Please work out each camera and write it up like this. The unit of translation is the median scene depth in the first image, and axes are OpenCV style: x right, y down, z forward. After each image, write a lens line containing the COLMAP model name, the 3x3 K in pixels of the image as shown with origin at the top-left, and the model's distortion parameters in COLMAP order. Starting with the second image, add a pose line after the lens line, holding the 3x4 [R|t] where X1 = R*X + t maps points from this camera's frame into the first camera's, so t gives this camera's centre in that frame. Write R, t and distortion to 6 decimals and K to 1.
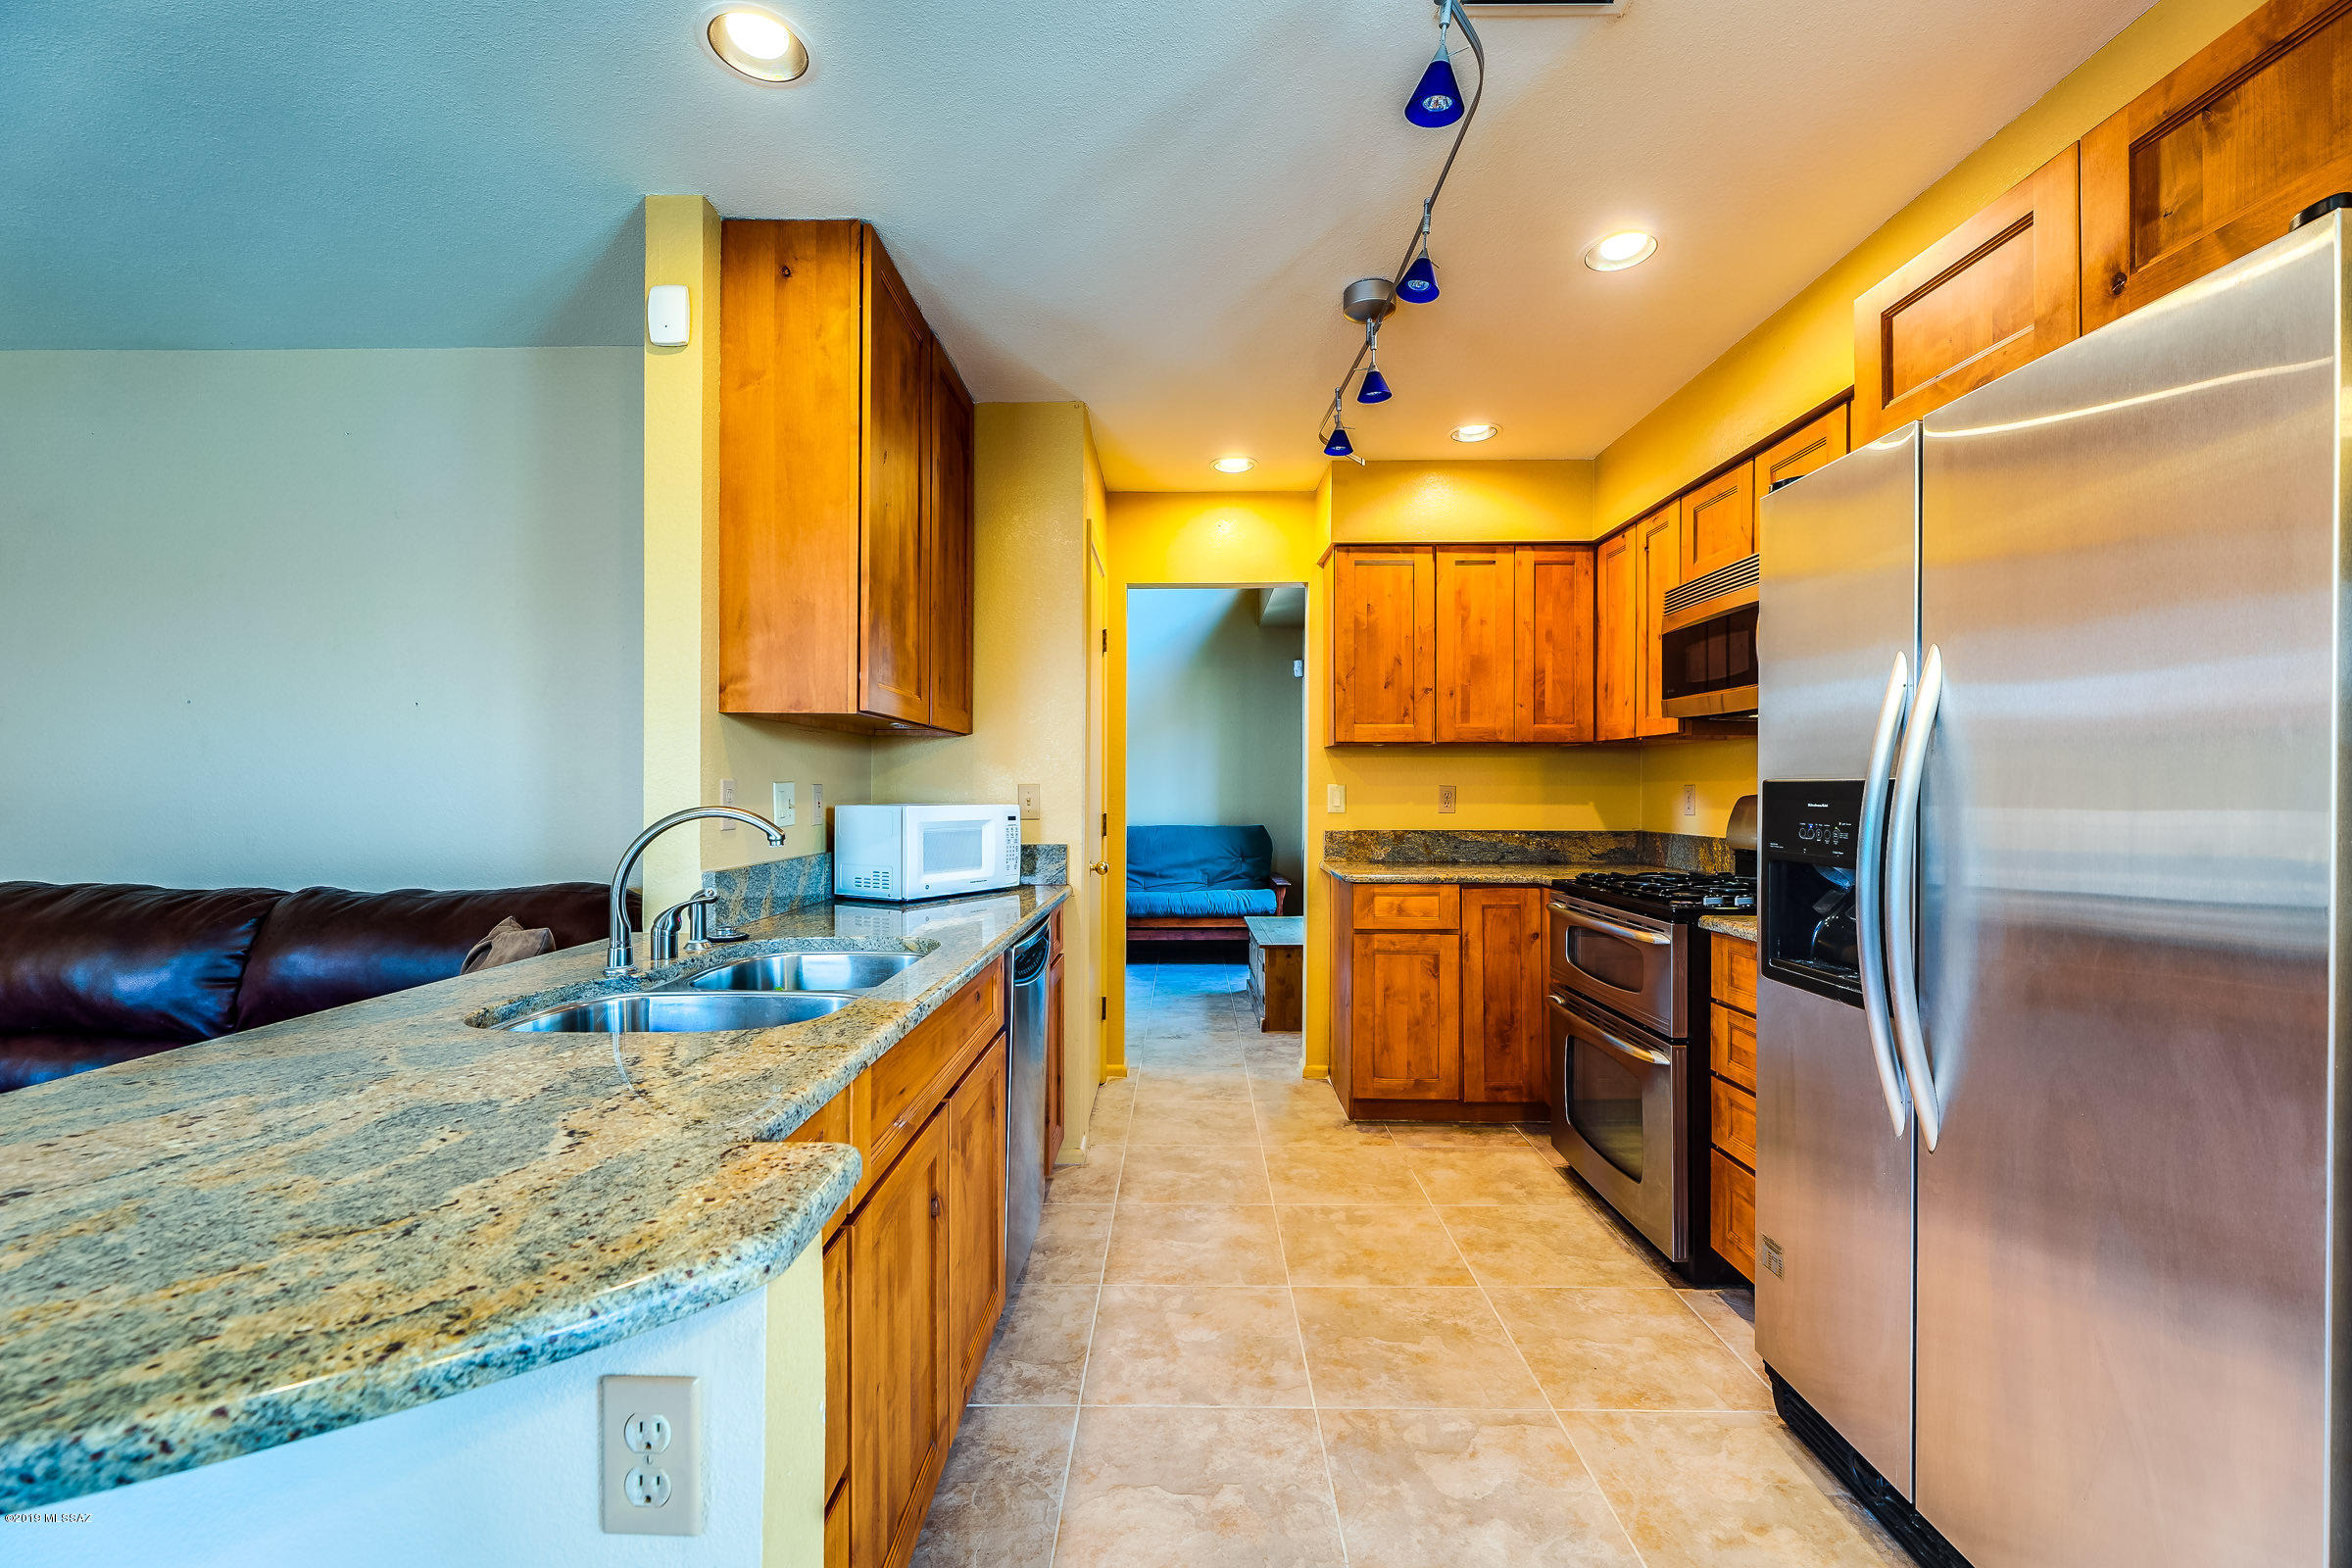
lens RADIAL K [[962.2, 0, 1164.2], [0, 962.2, 790.7], [0, 0, 1]] dist [0.003374, -0.001246]
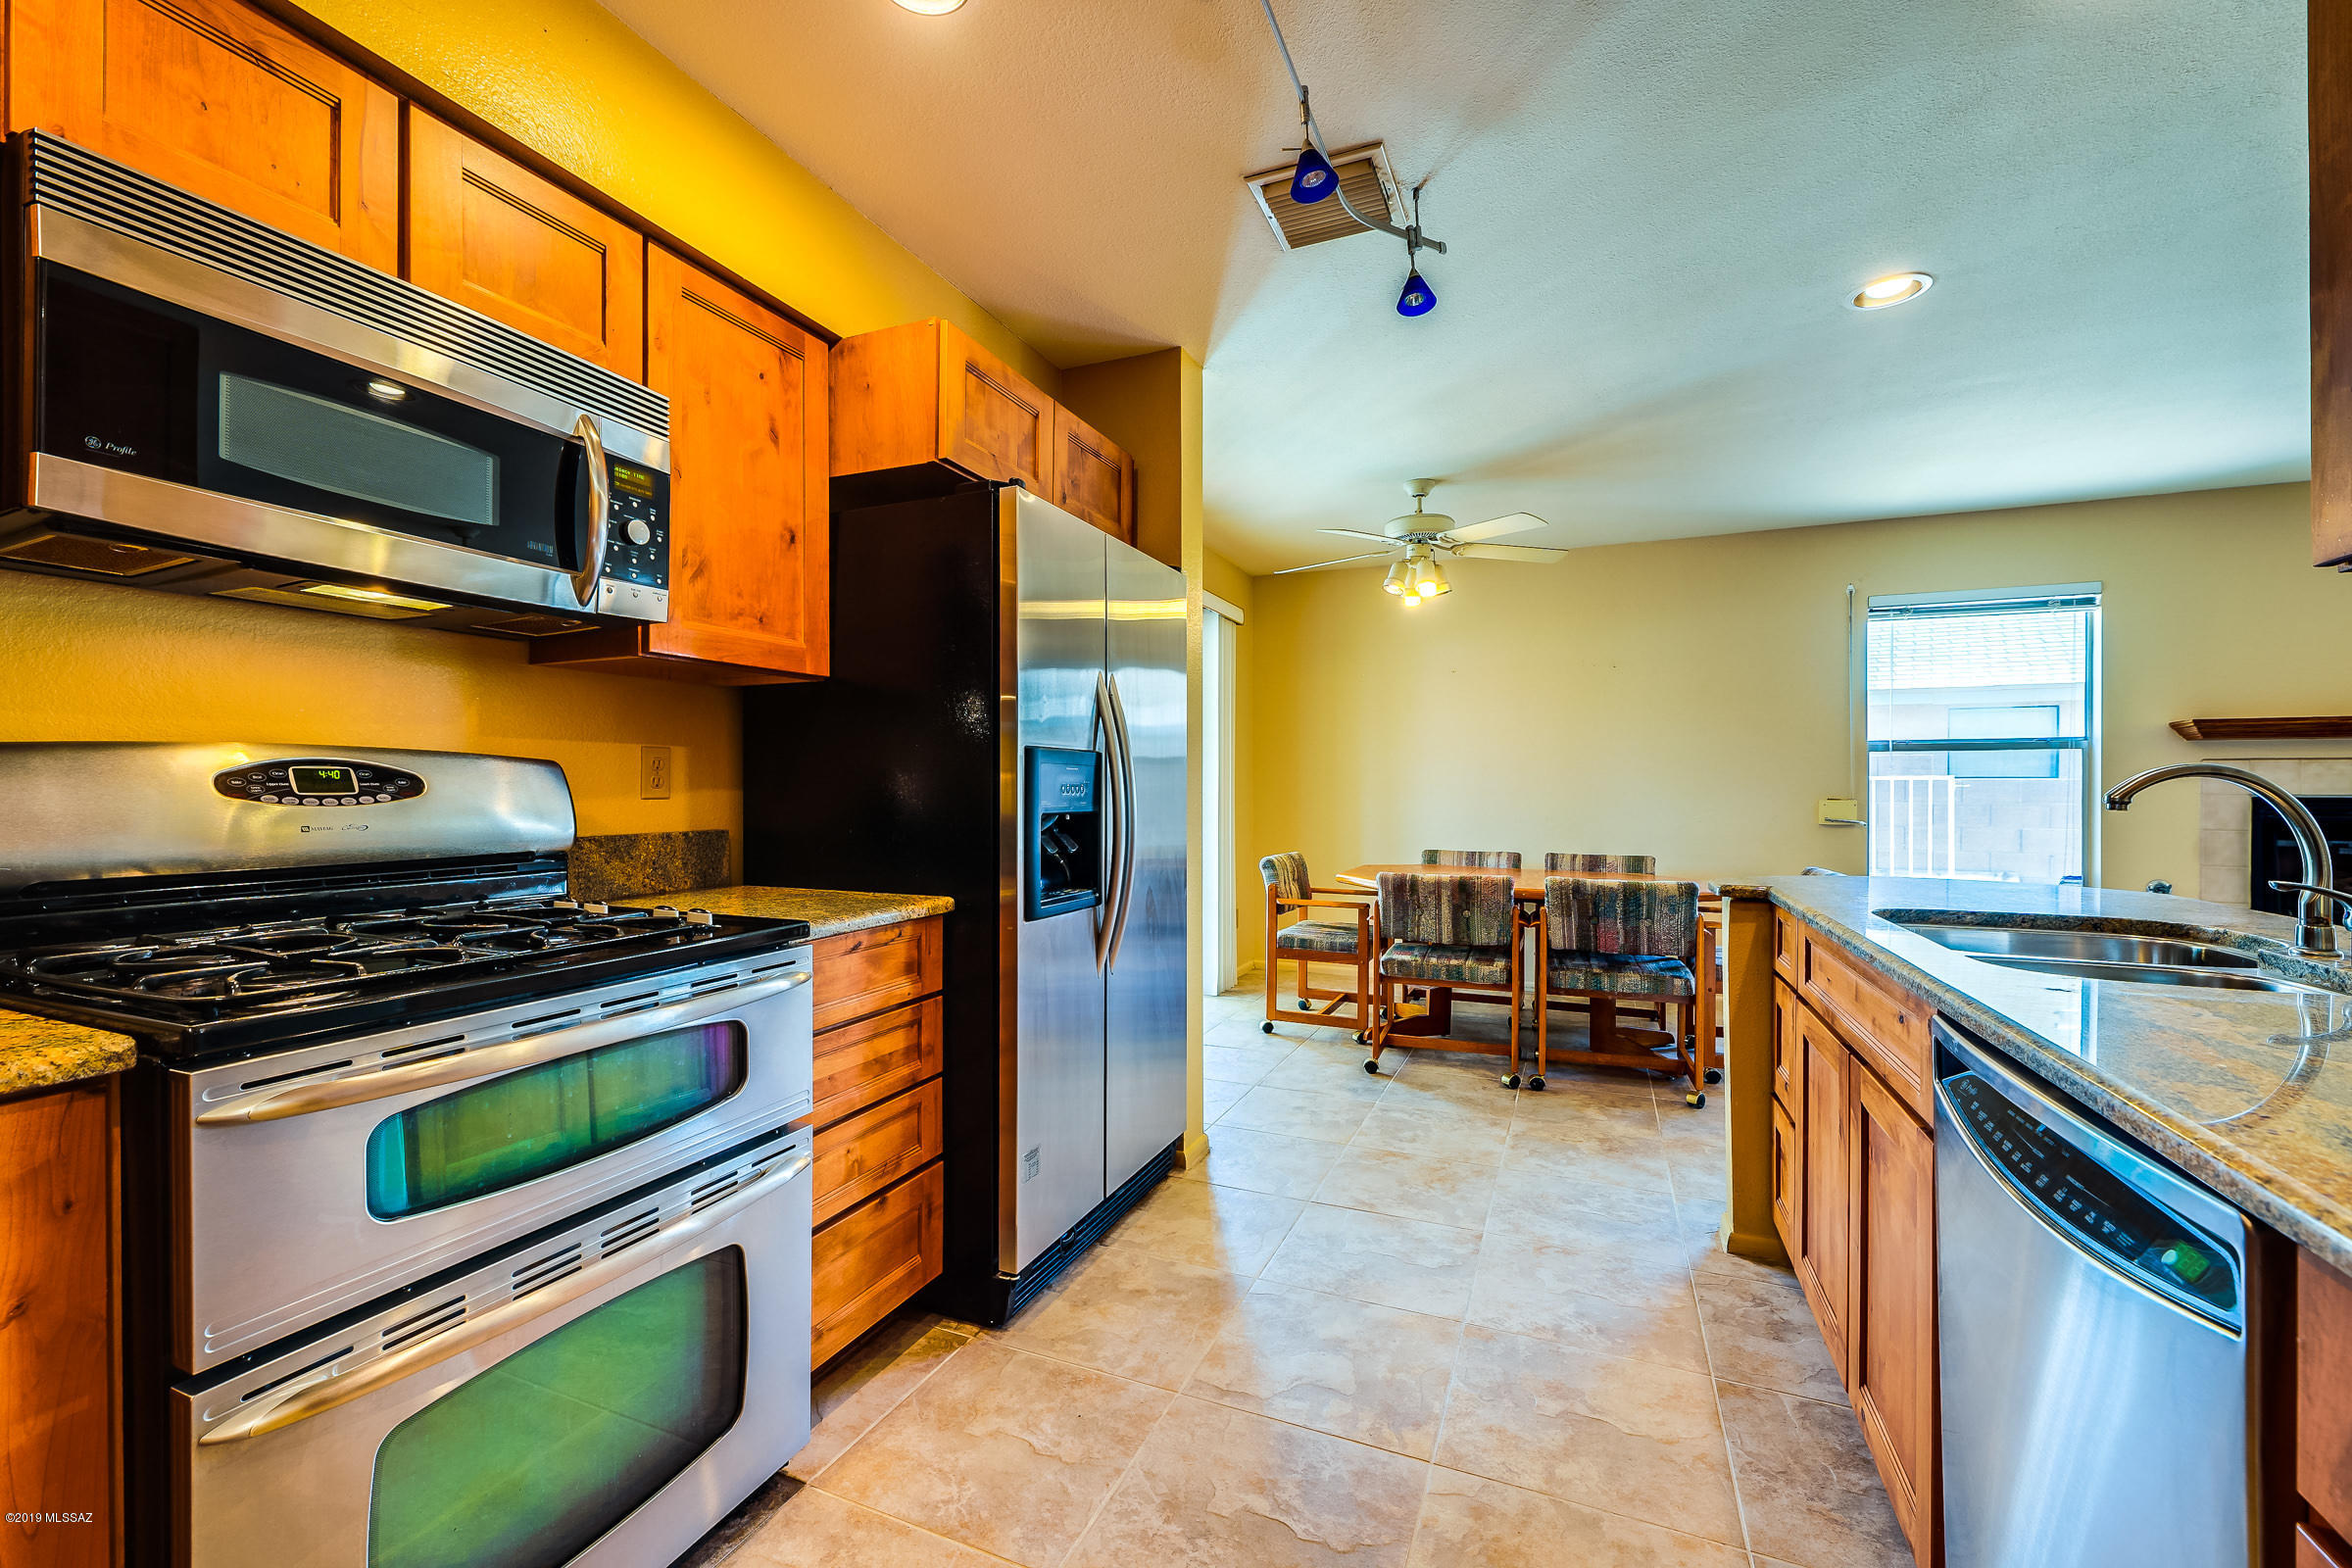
lens RADIAL K [[962.2, 0, 1156.5], [0, 962.2, 783.8], [0, 0, 1]] dist [0.003374, -0.001246]
pose [[-0.921382, -0.006230, 0.388608, 0.030707], [-0.005917, 0.999980, 0.002002, 0.016216], [-0.388613, -0.000455, -0.921401, 1.151448]]
